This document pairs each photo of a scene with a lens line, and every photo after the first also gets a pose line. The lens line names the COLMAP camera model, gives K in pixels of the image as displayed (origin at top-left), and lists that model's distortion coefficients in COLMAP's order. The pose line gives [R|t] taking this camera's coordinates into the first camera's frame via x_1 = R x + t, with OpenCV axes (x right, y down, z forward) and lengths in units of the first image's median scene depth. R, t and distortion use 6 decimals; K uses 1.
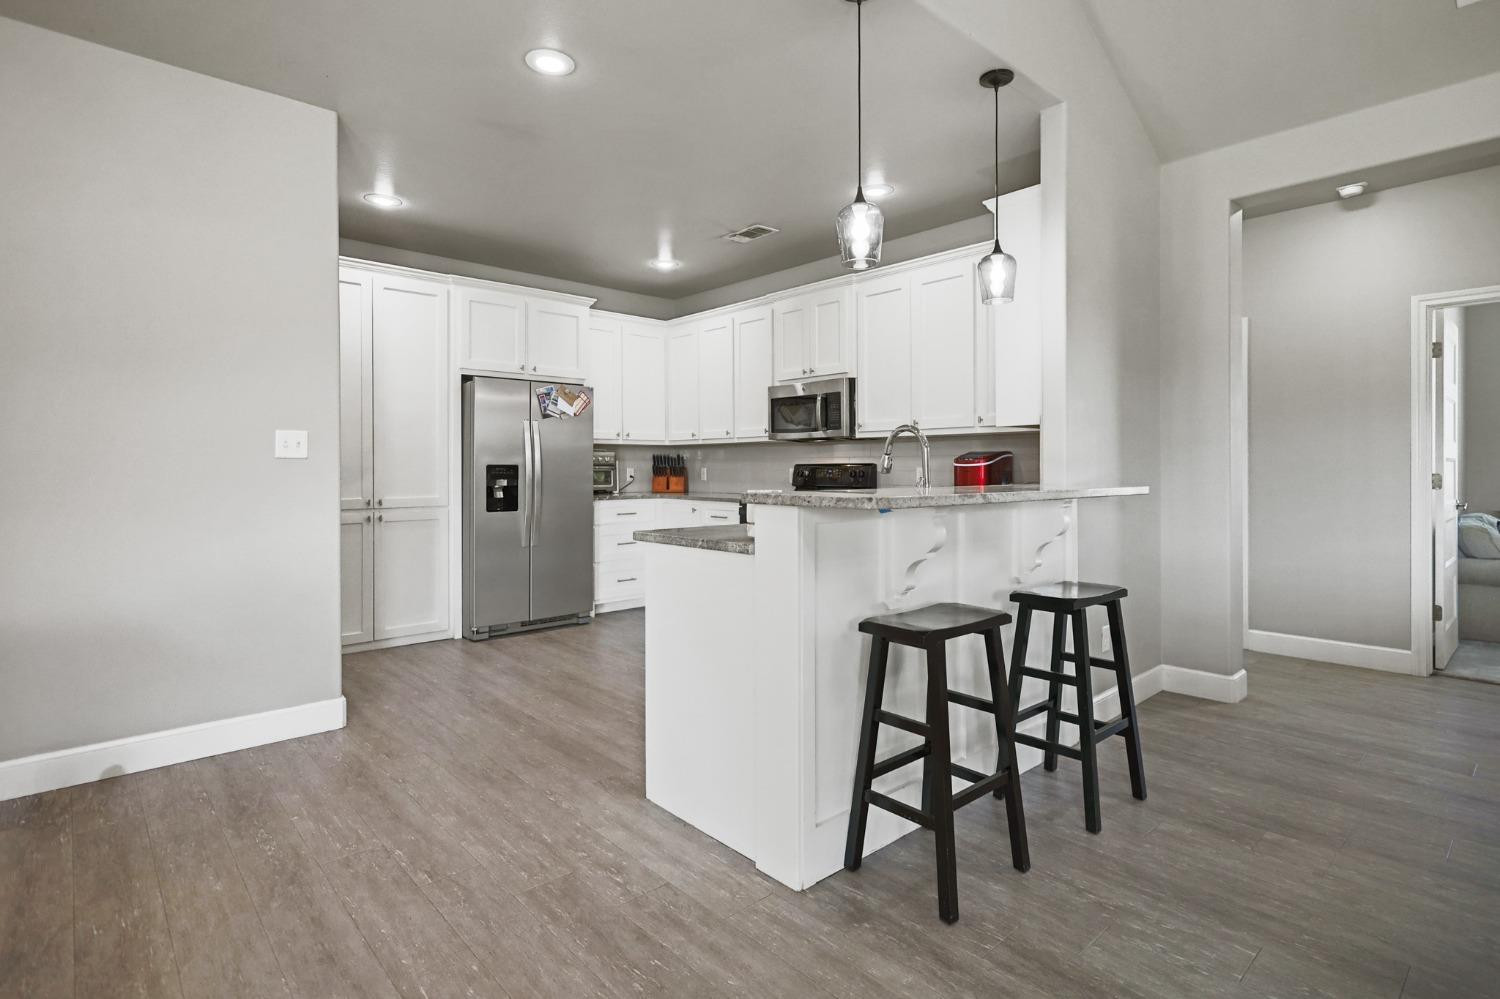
lens RADIAL K [[729.2, 0, 749.1], [0, 729.2, 473.1], [0, 0, 1]] dist [0.002370, 0.000250]
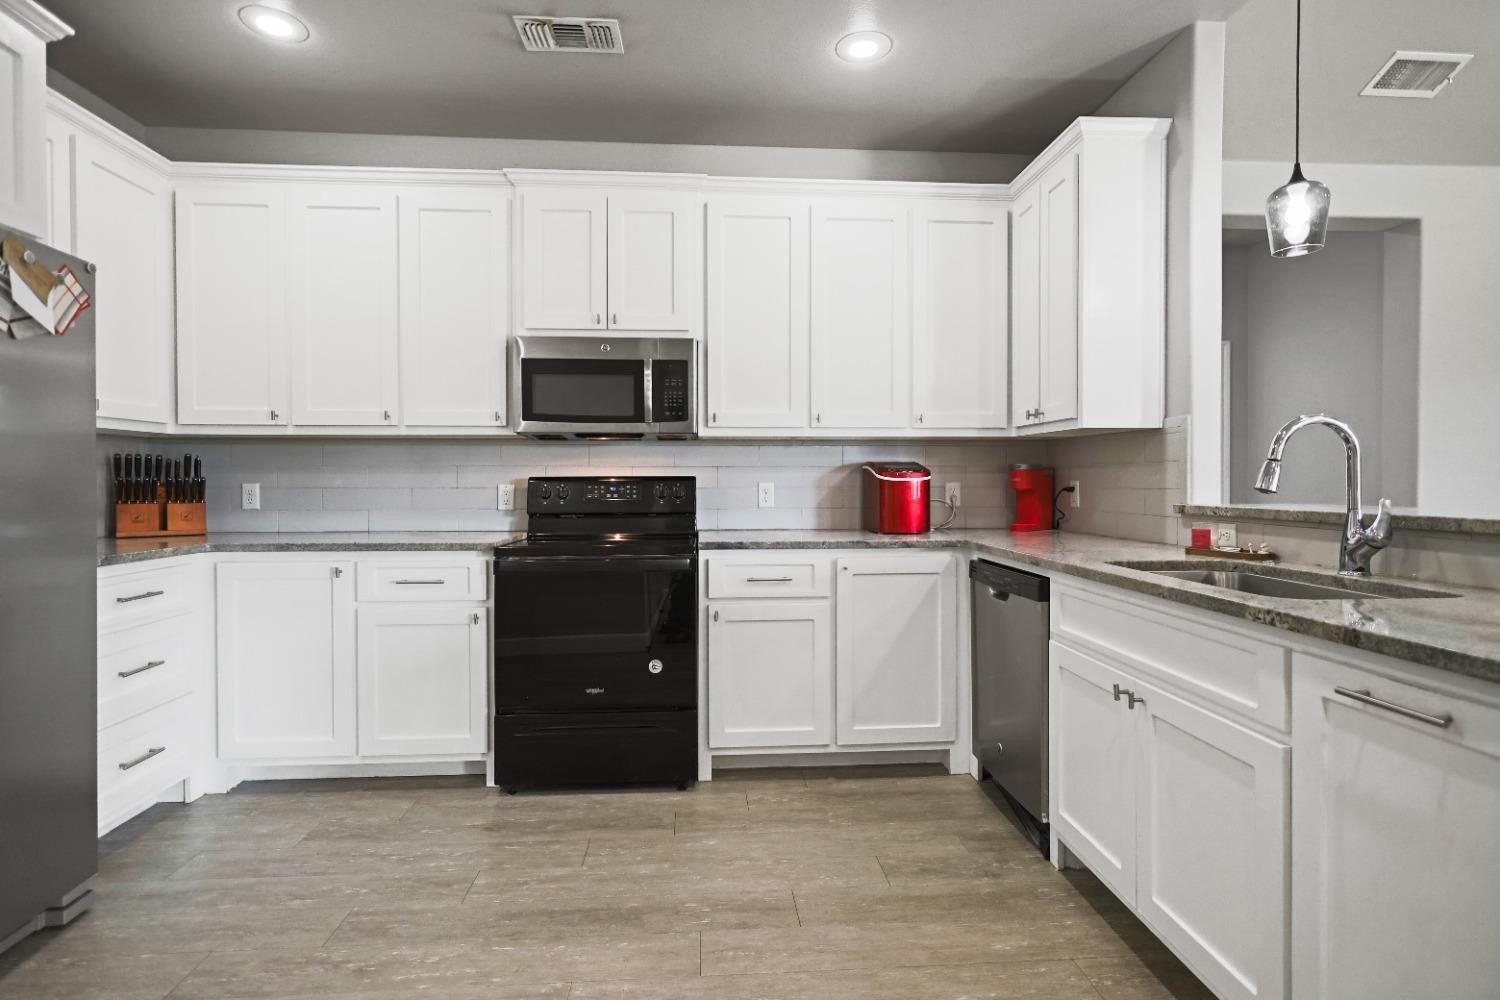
lens RADIAL K [[739.4, 0, 749.8], [0, 739.4, 491.8], [0, 0, 1]] dist [-0.000670, 0.001042]
pose [[0.631165, -0.009888, 0.775585, -0.307616], [0.005437, 0.999951, 0.008323, -0.004887], [-0.775629, -0.001036, 0.631188, 0.531144]]
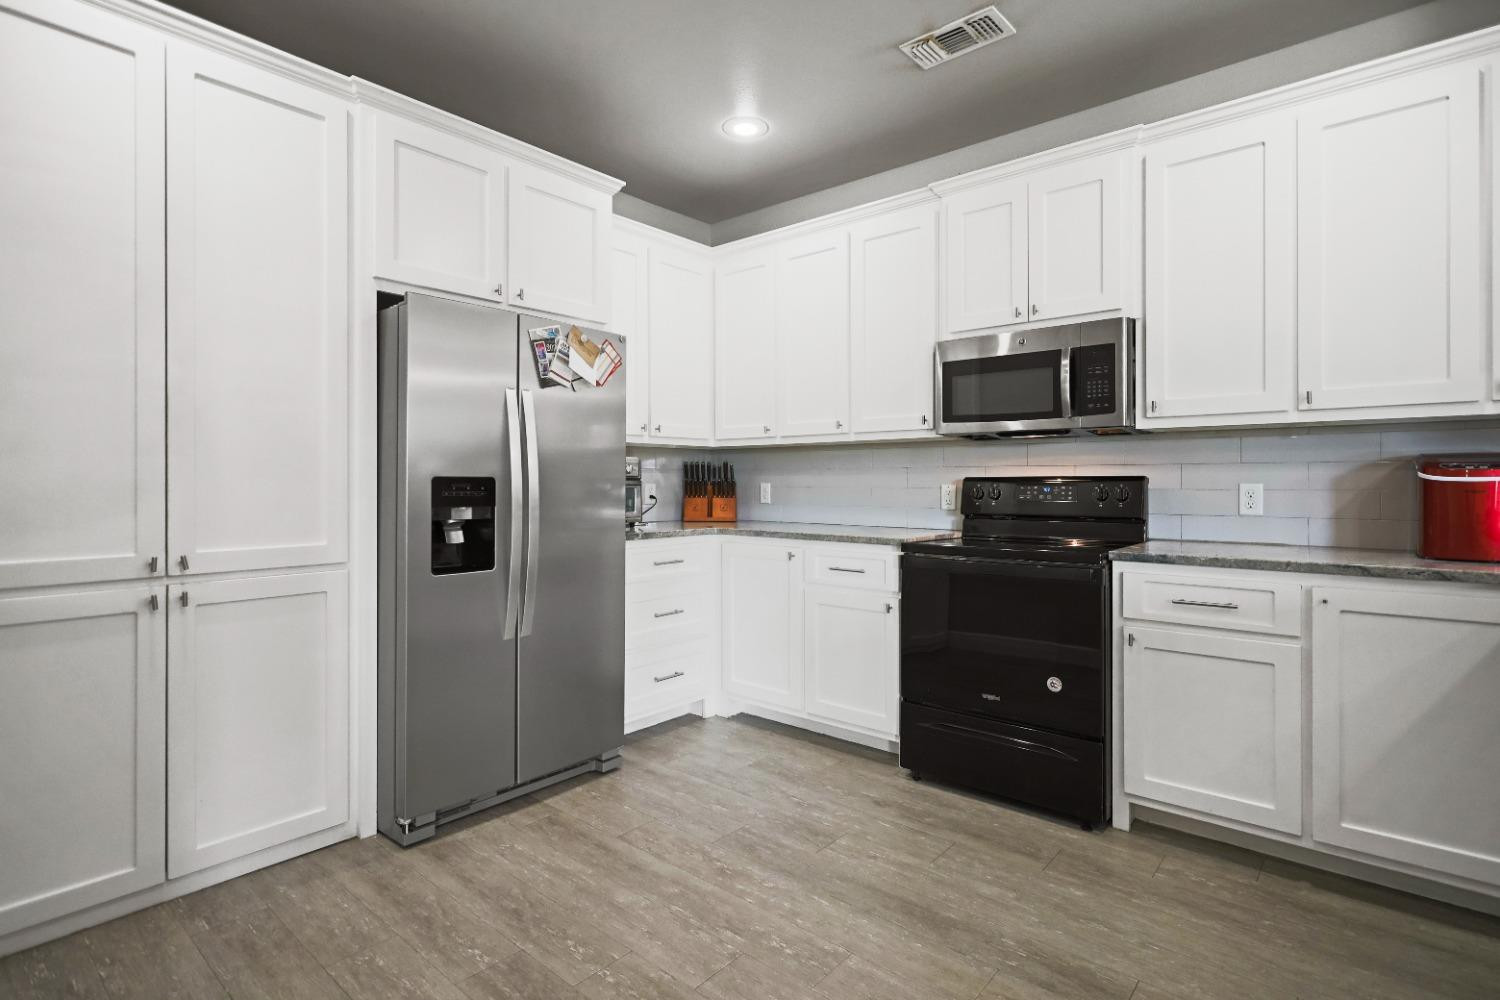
lens RADIAL K [[742.0, 0, 747.5], [0, 742.0, 484.9], [0, 0, 1]] dist [-0.000210, 0.001071]
pose [[0.993887, 0.001863, 0.110388, -0.192160], [-0.001453, 0.999992, -0.003788, -0.004034], [-0.110394, 0.003604, 0.993881, 0.455661]]
